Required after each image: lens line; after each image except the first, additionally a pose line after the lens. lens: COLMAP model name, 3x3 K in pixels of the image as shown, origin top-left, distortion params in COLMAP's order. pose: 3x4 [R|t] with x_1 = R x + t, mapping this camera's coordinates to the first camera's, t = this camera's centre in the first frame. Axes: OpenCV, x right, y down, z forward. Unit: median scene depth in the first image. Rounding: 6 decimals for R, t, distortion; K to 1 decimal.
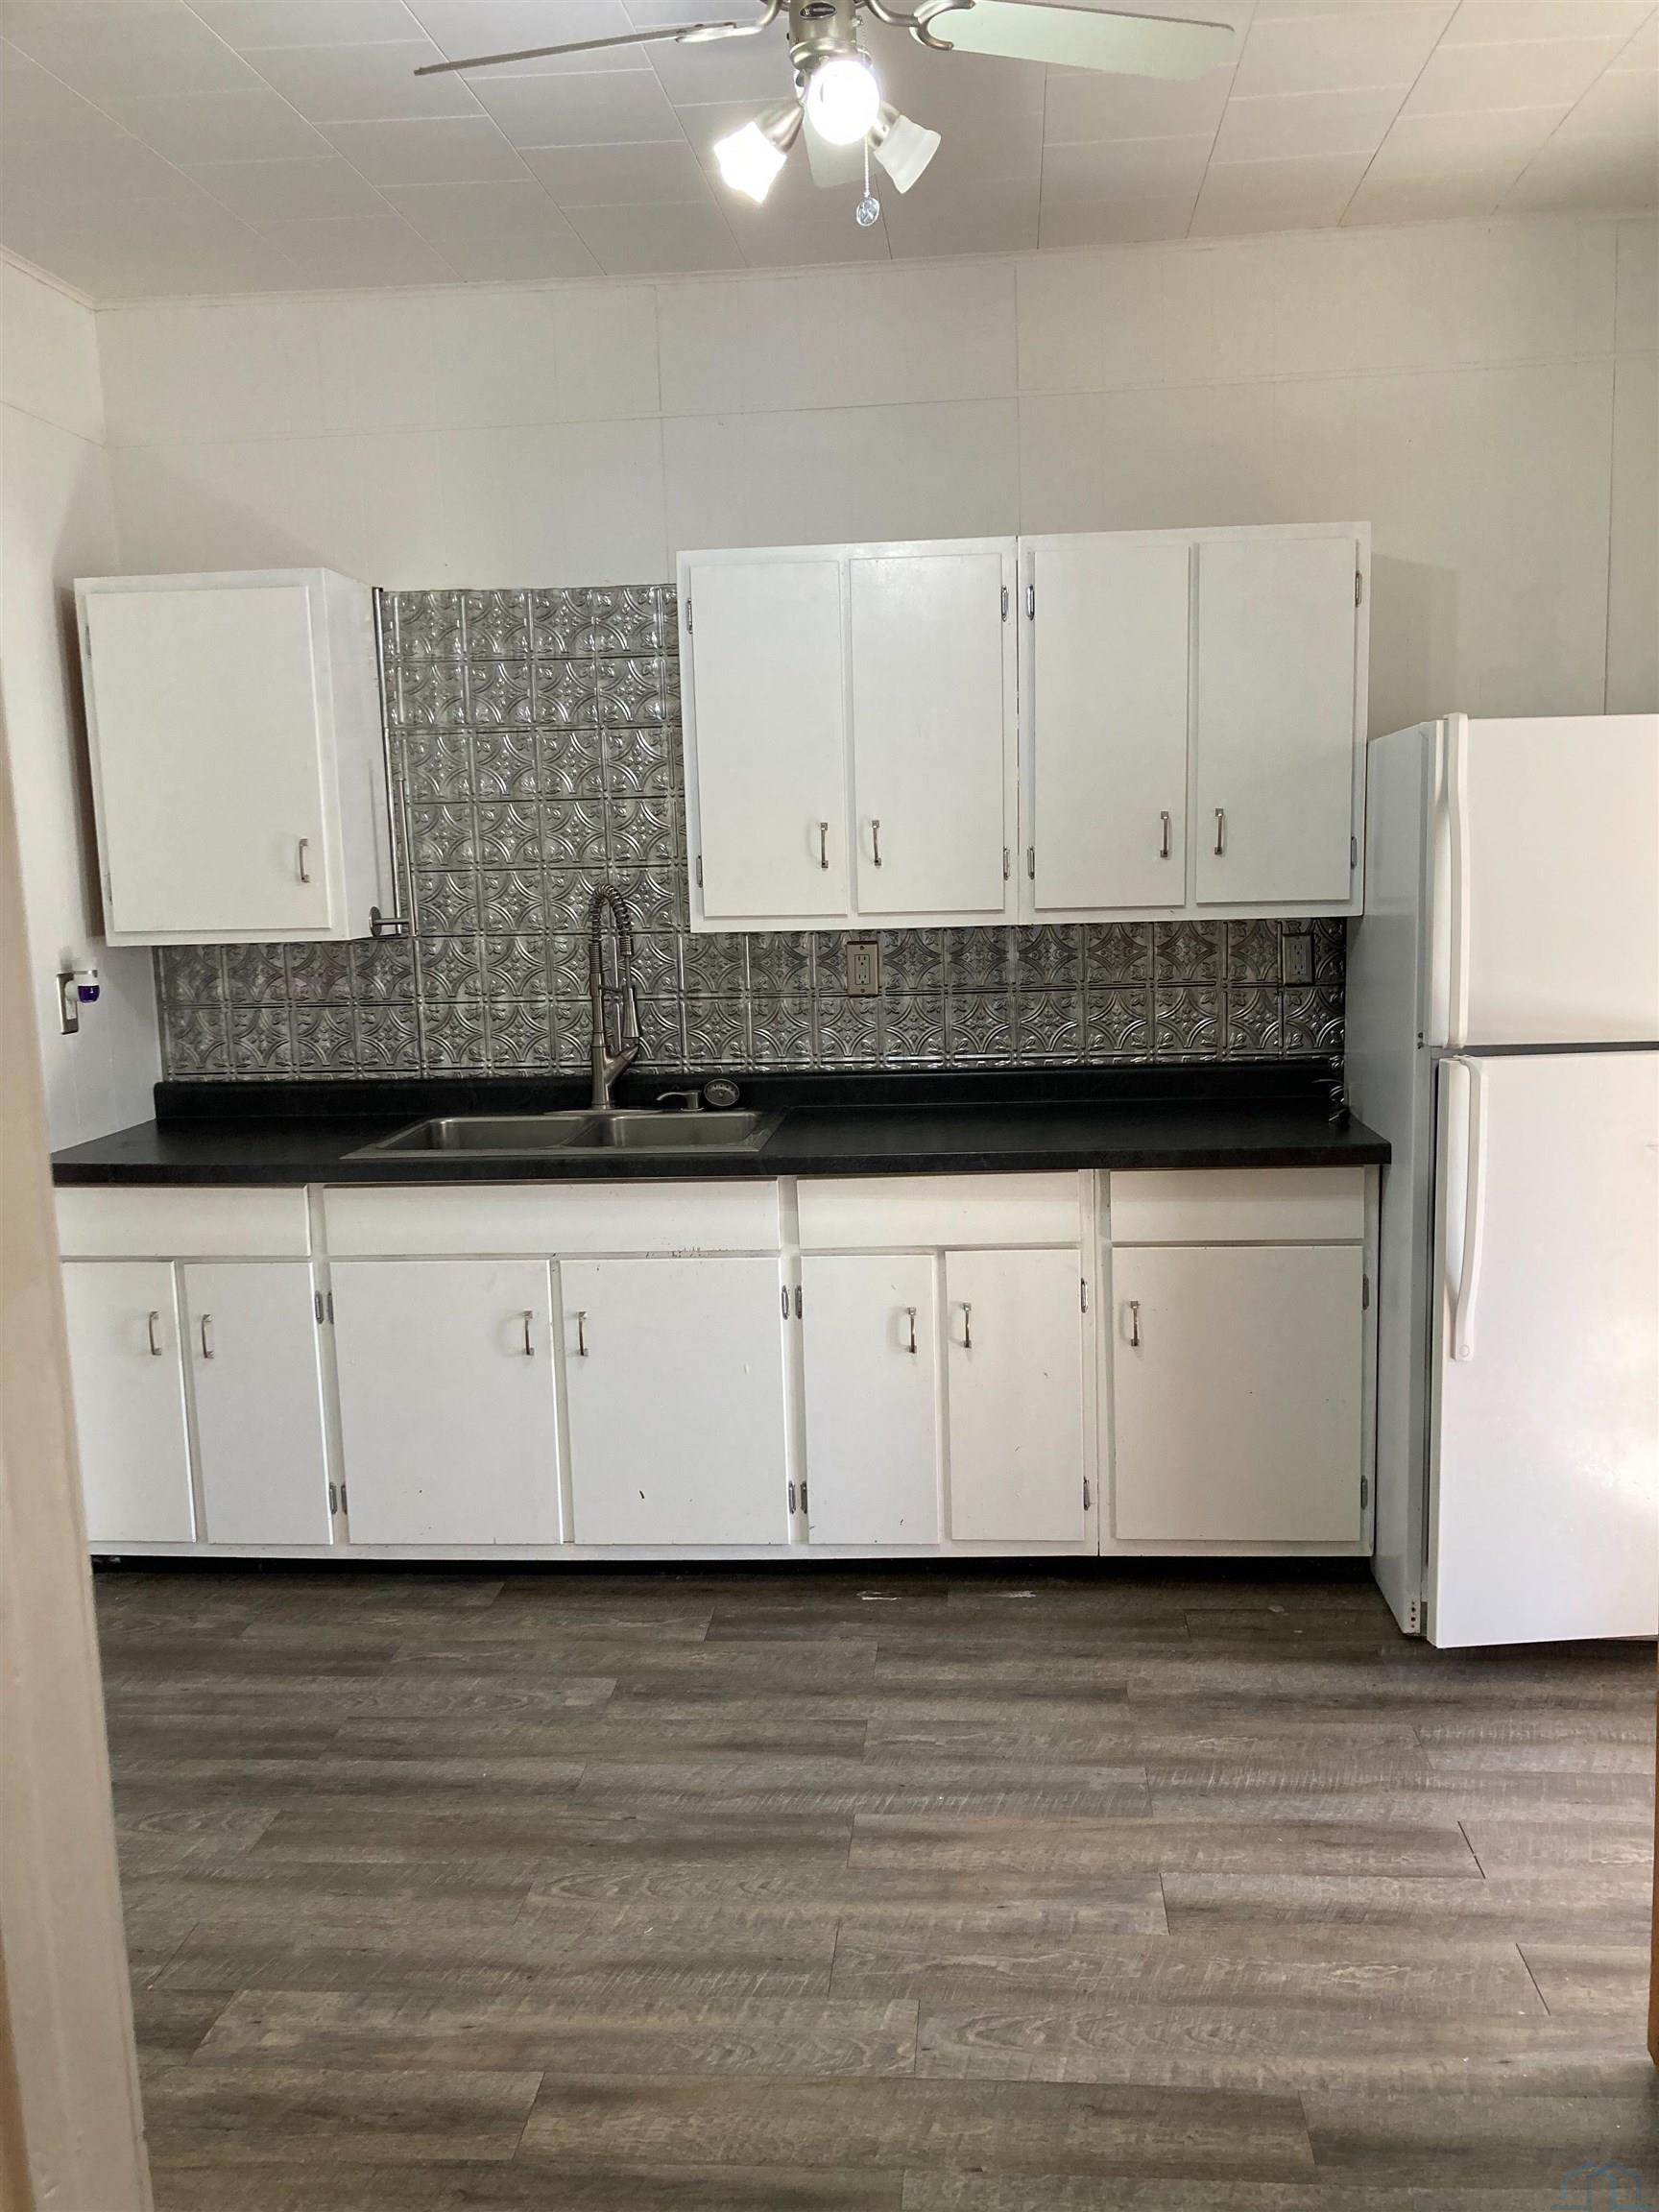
lens RADIAL K [[1817.7, 0, 829.5], [0, 1817.7, 1106.0], [0, 0, 1]] dist [0.023775, 0.001343]
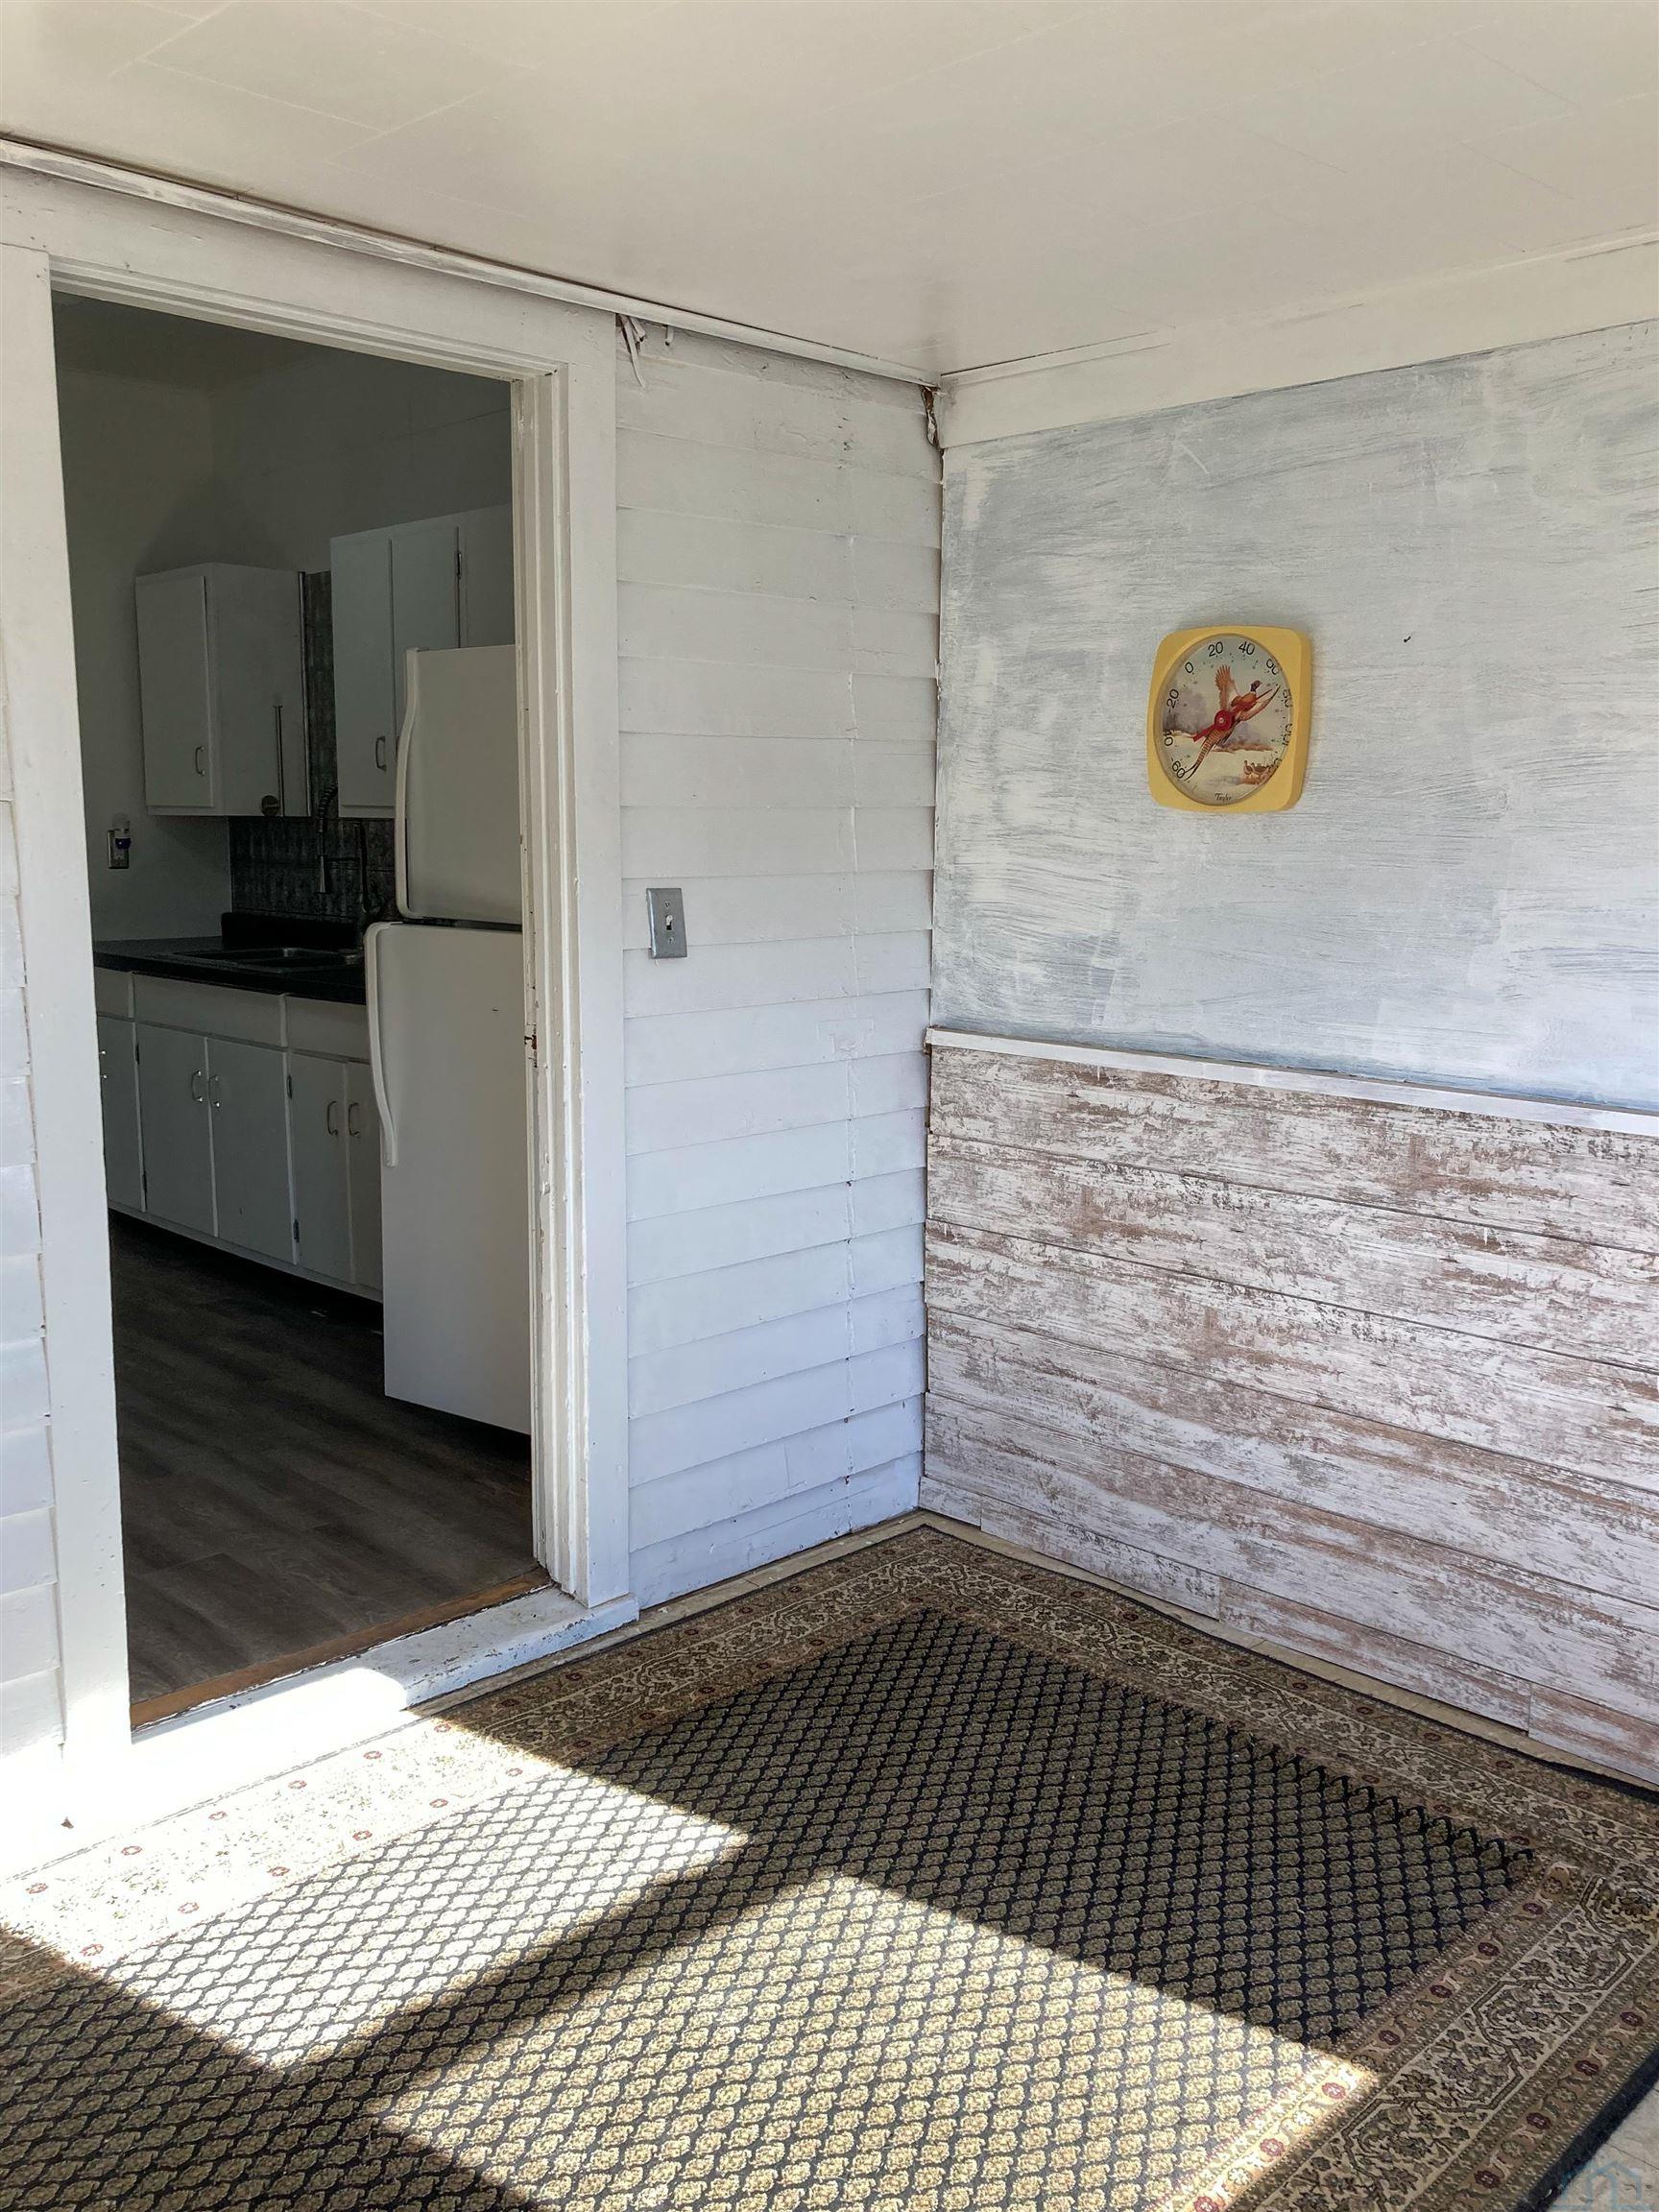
lens RADIAL K [[1817.7, 0, 829.5], [0, 1817.7, 1106.0], [0, 0, 1]] dist [0.023775, 0.001343]
pose [[0.766312, 0.141175, -0.626766, 1.286610], [-0.127816, 0.989558, 0.066619, -0.024185], [0.629627, 0.029060, 0.776354, 0.202807]]
